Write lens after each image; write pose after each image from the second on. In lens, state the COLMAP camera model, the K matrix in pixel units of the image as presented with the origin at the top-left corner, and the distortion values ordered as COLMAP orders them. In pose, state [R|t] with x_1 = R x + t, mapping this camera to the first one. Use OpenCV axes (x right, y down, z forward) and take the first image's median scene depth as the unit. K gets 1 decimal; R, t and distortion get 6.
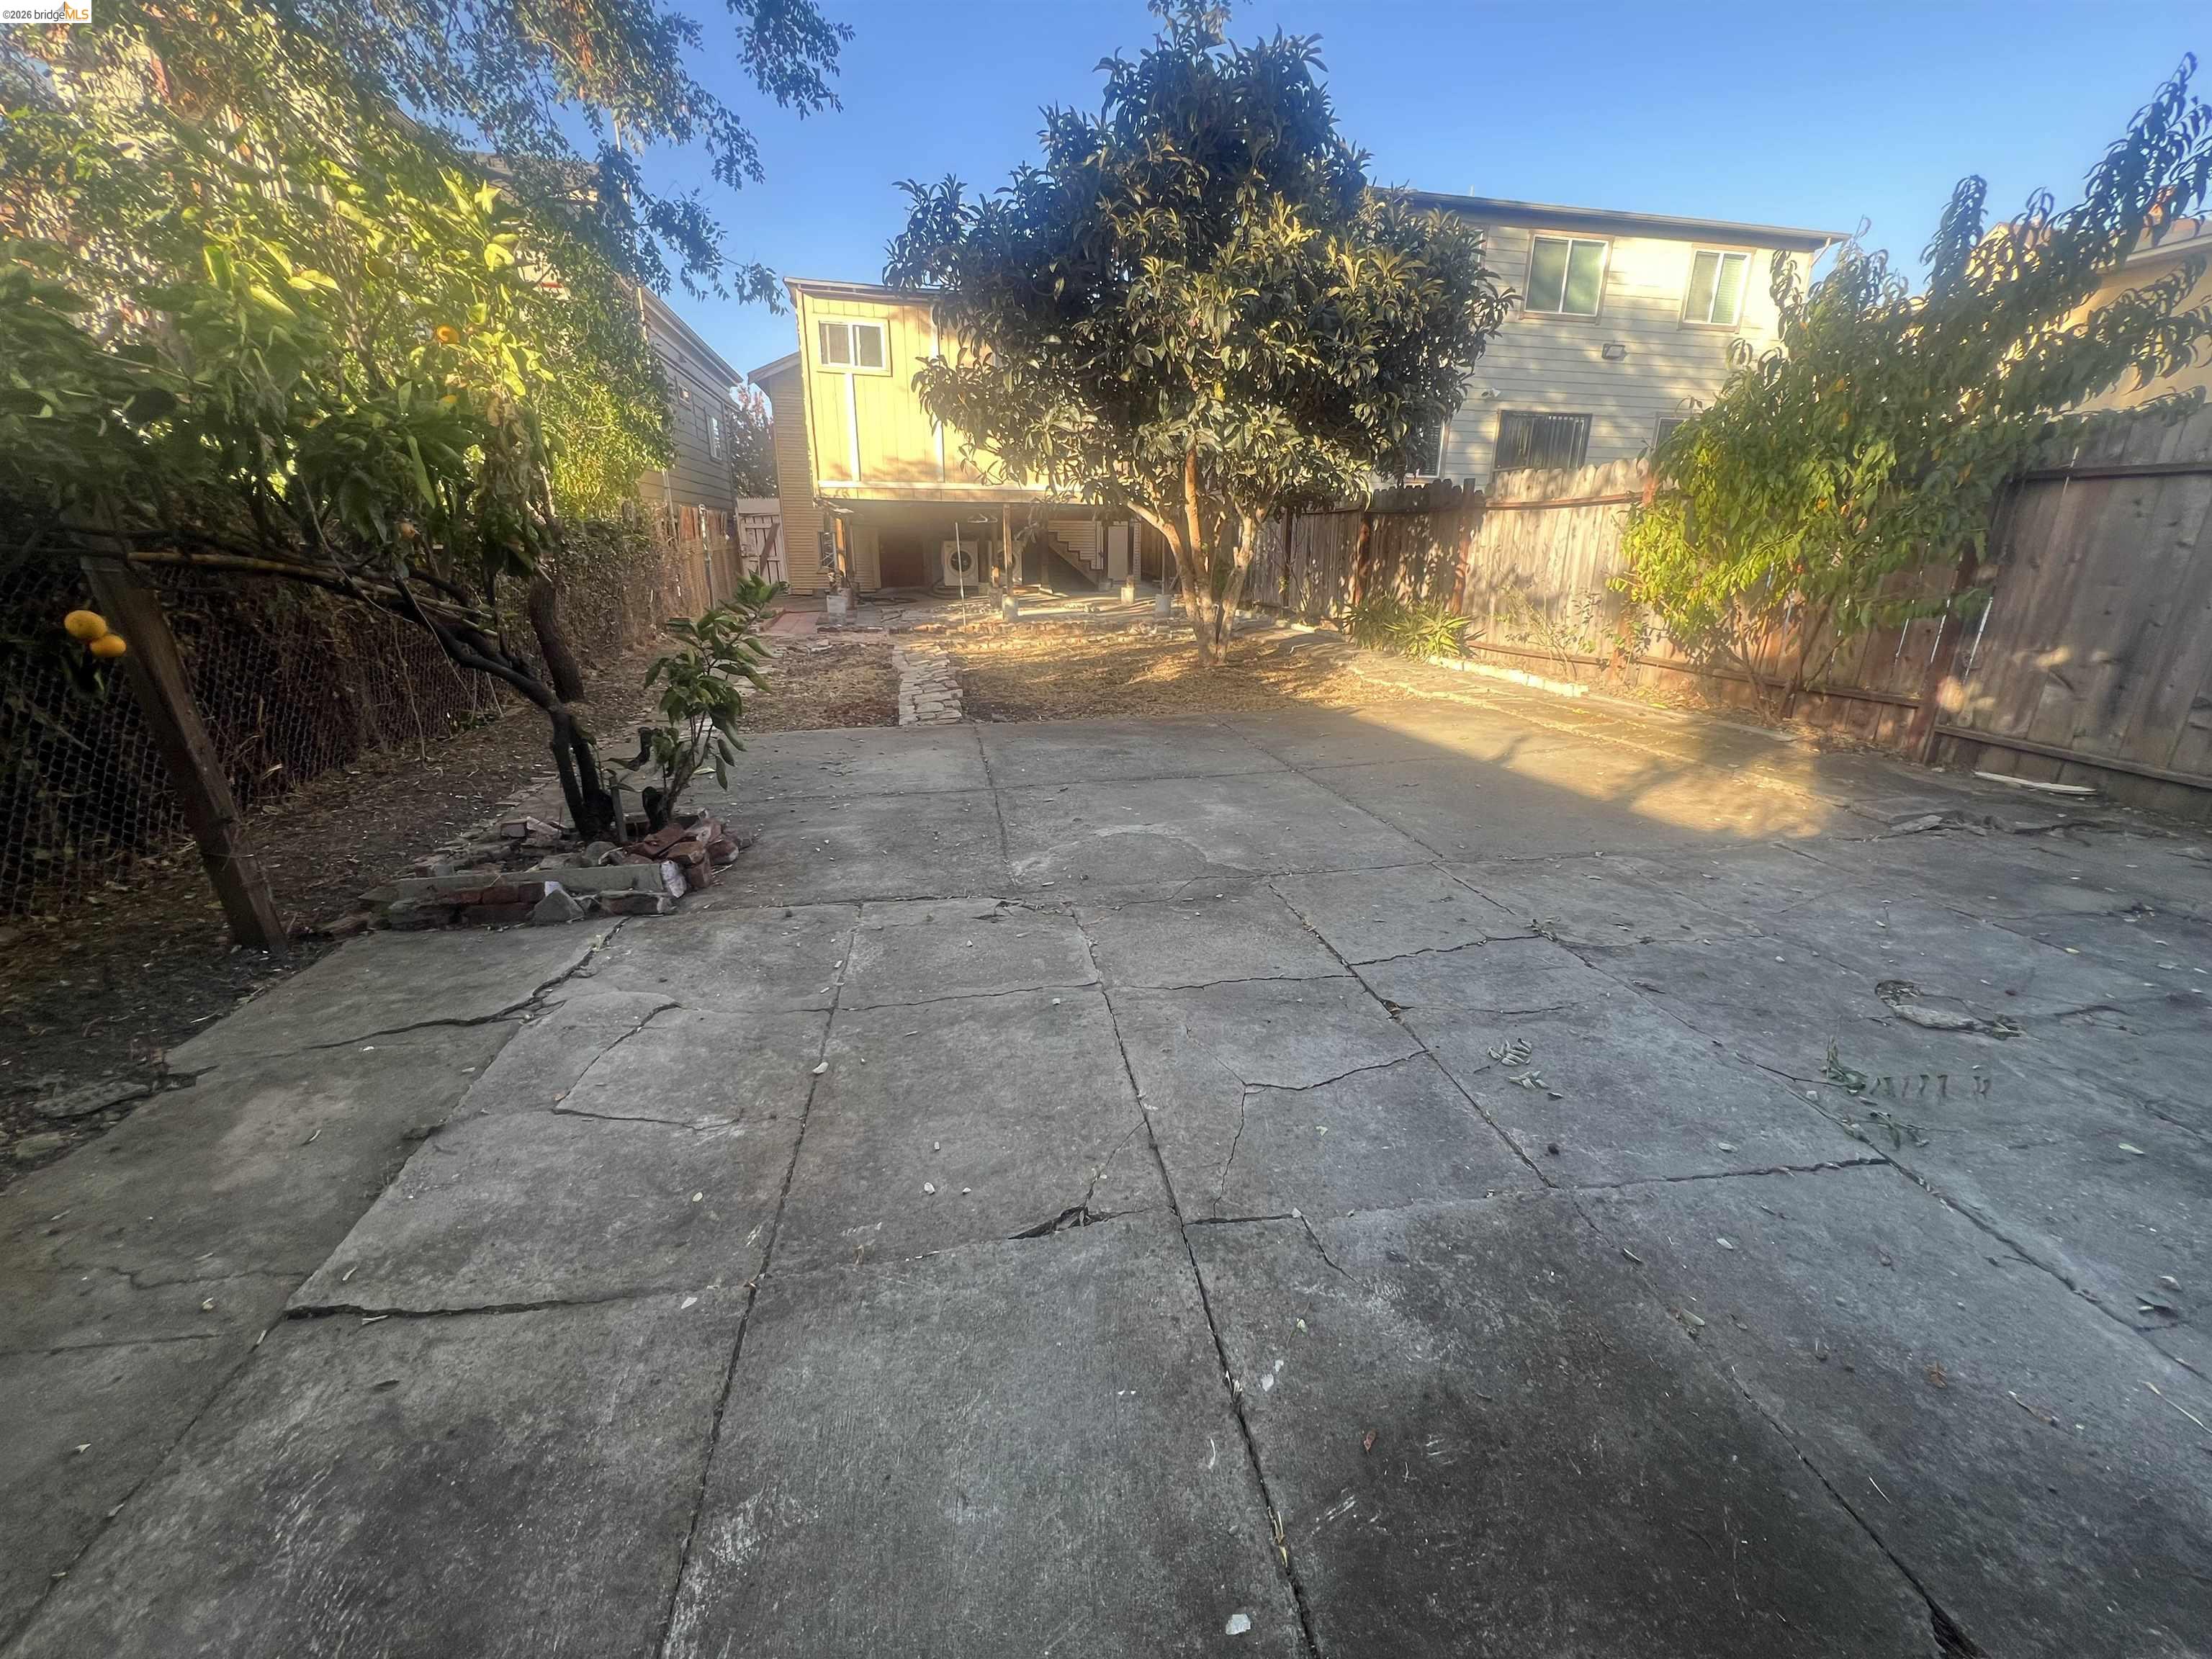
lens RADIAL K [[885.8, 0, 1106.2], [0, 885.8, 831.3], [0, 0, 1]] dist [-0.002677, 0.000903]
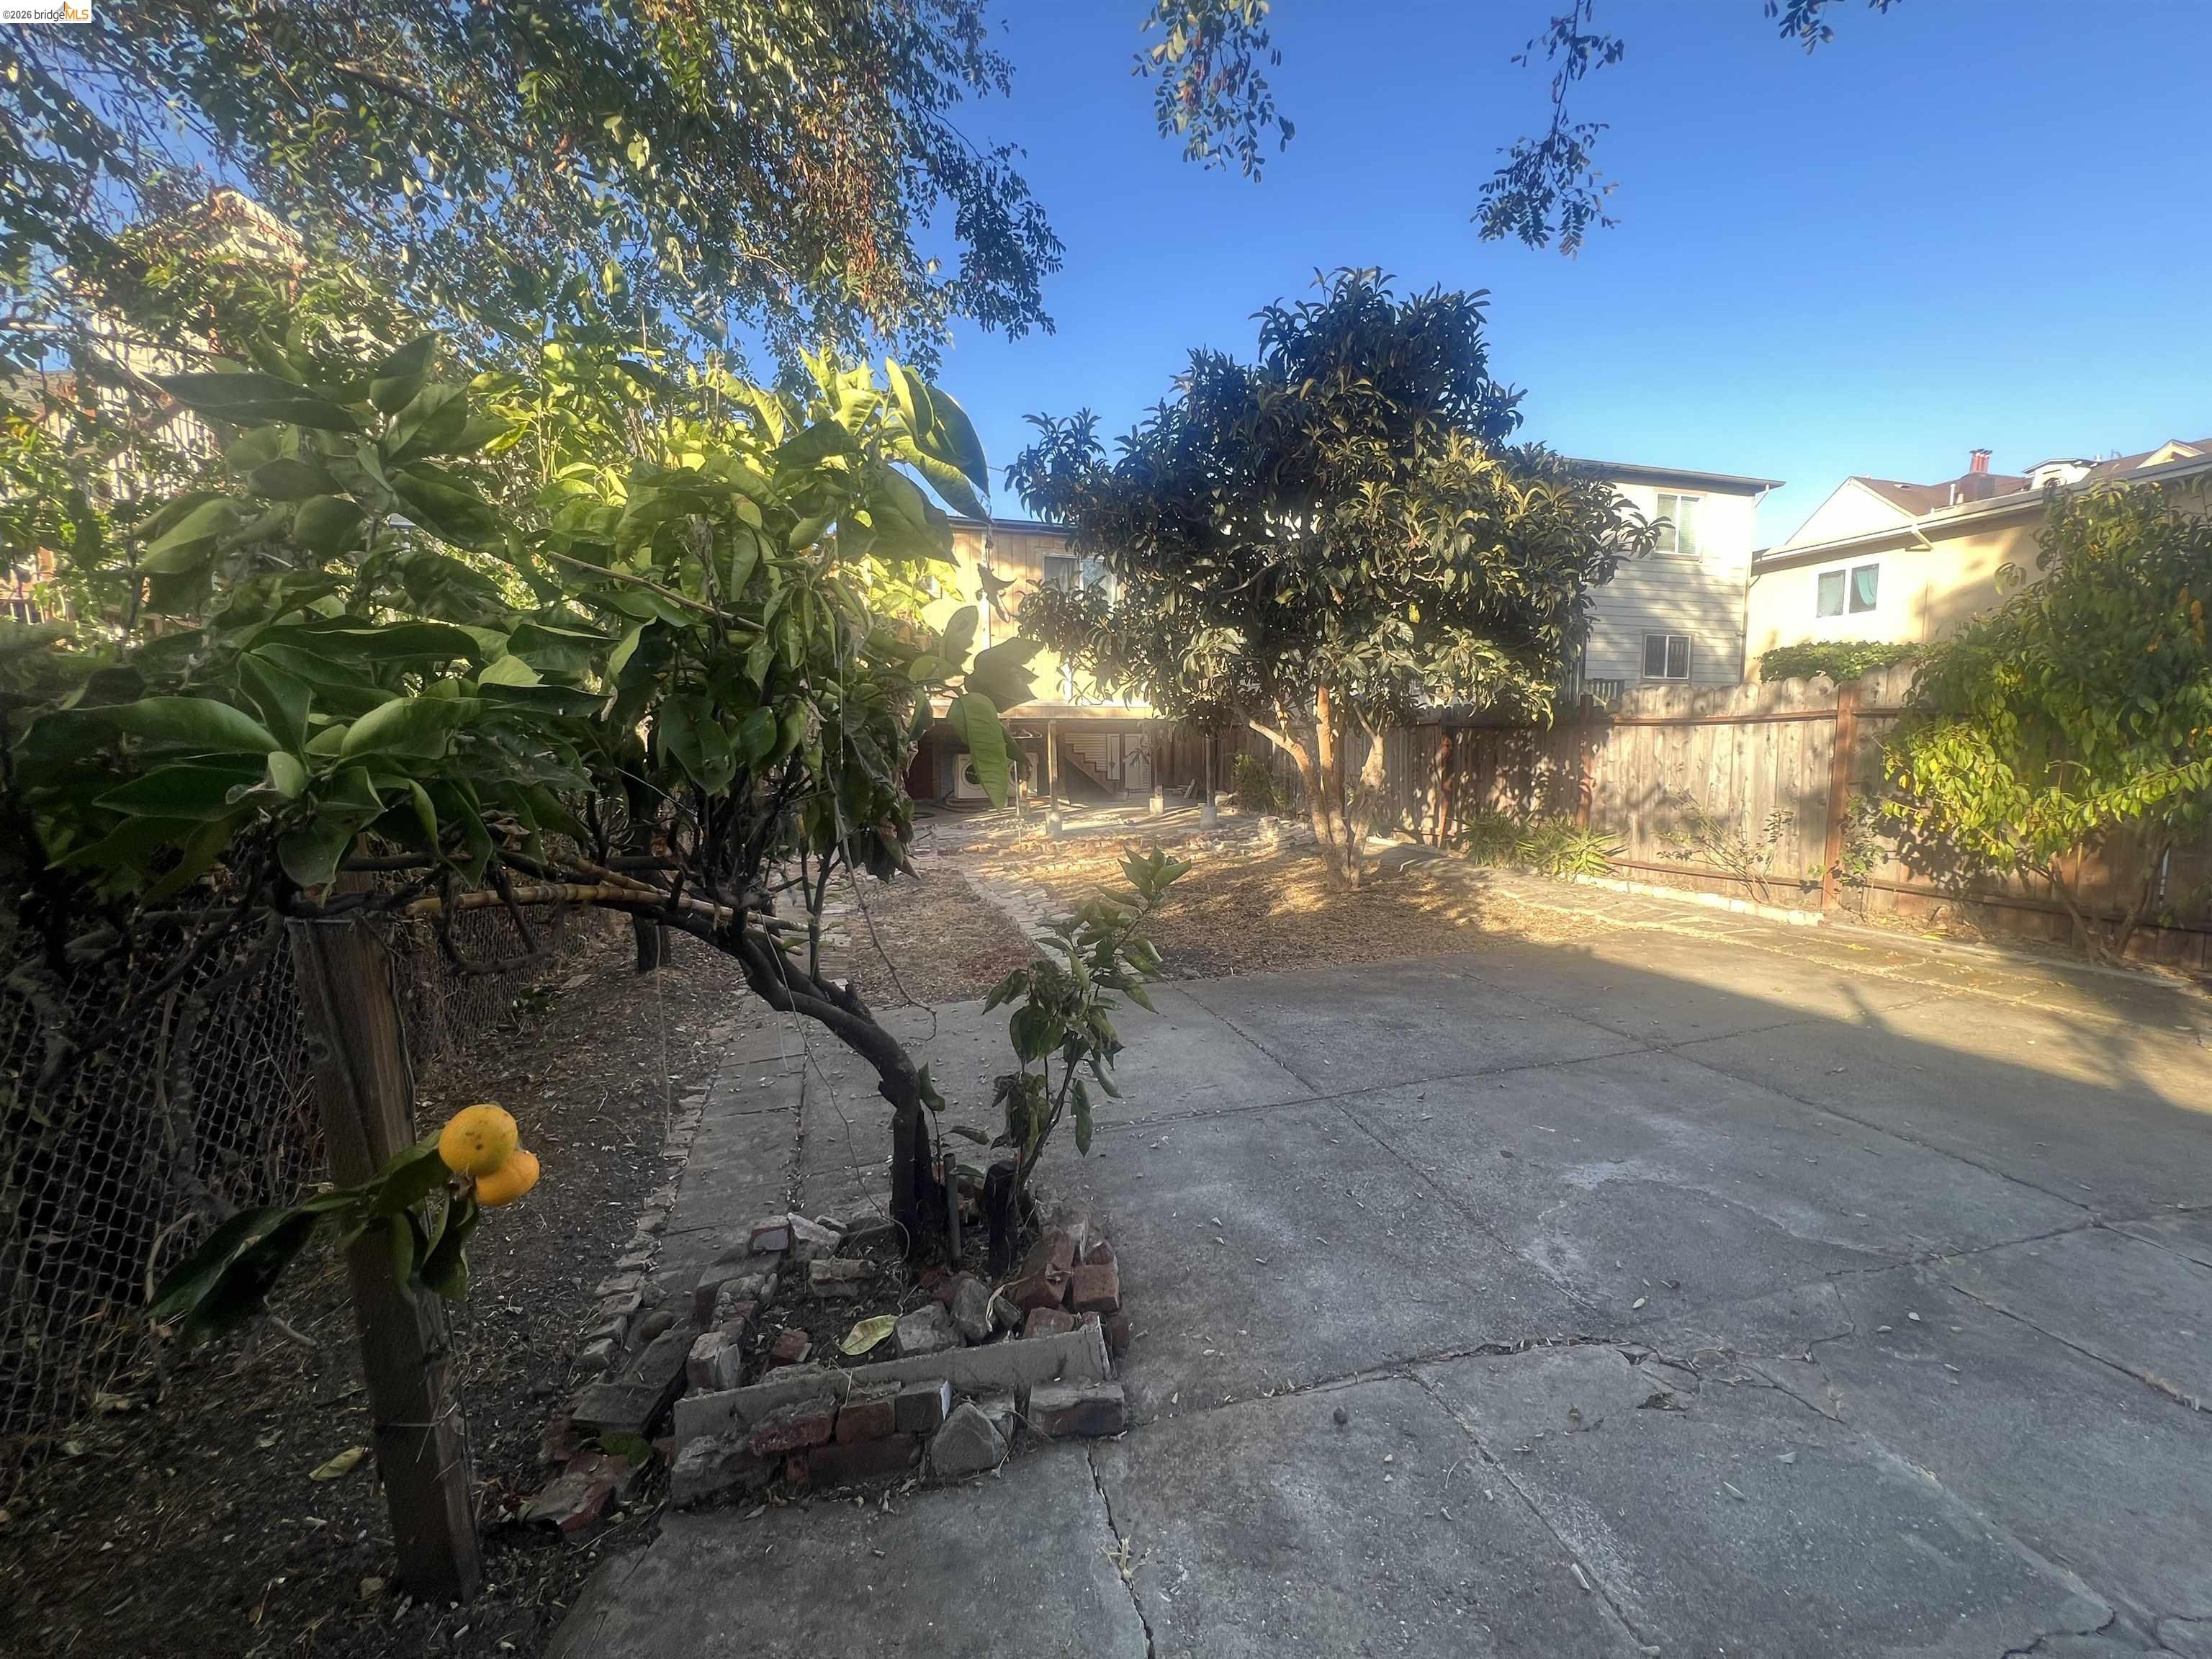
lens RADIAL K [[885.8, 0, 1106.2], [0, 885.8, 831.3], [0, 0, 1]] dist [-0.002677, 0.000903]
pose [[0.996813, -0.019958, 0.077238, -0.233219], [0.036132, 0.976147, -0.214081, -0.072707], [-0.071123, 0.216189, 0.973758, 0.140975]]
